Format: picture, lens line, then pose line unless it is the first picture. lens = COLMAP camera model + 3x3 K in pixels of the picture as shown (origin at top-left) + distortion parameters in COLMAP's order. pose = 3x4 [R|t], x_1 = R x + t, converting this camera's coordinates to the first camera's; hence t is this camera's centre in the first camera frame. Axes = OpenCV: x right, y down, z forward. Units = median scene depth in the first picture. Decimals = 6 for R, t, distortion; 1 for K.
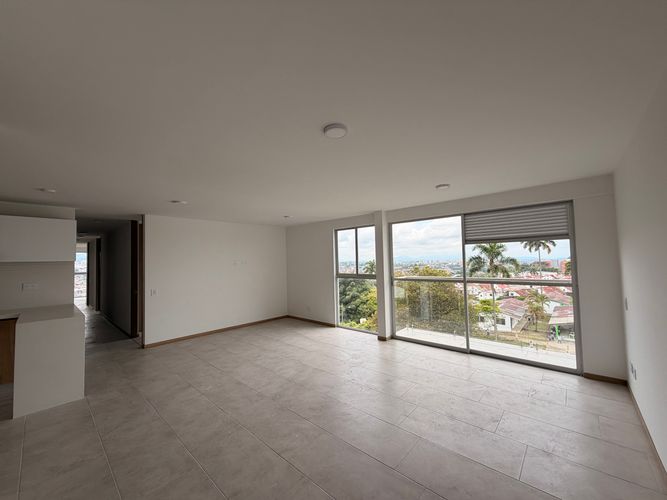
lens RADIAL K [[265.5, 0, 331.3], [0, 265.5, 250.1], [0, 0, 1]] dist [-0.000752, 0.000205]
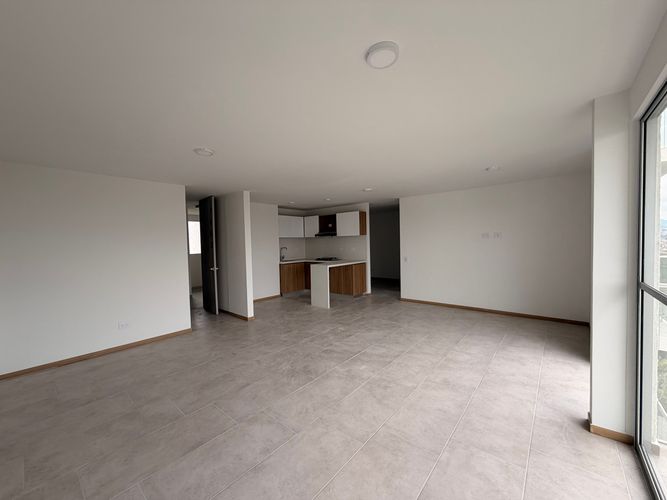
lens RADIAL K [[265.5, 0, 331.3], [0, 265.5, 250.1], [0, 0, 1]] dist [-0.000752, 0.000205]
pose [[0.033067, 0.058544, -0.997737, 0.732660], [0.060613, 0.996328, 0.060470, 0.022479], [0.997613, -0.062475, 0.029397, 0.772984]]
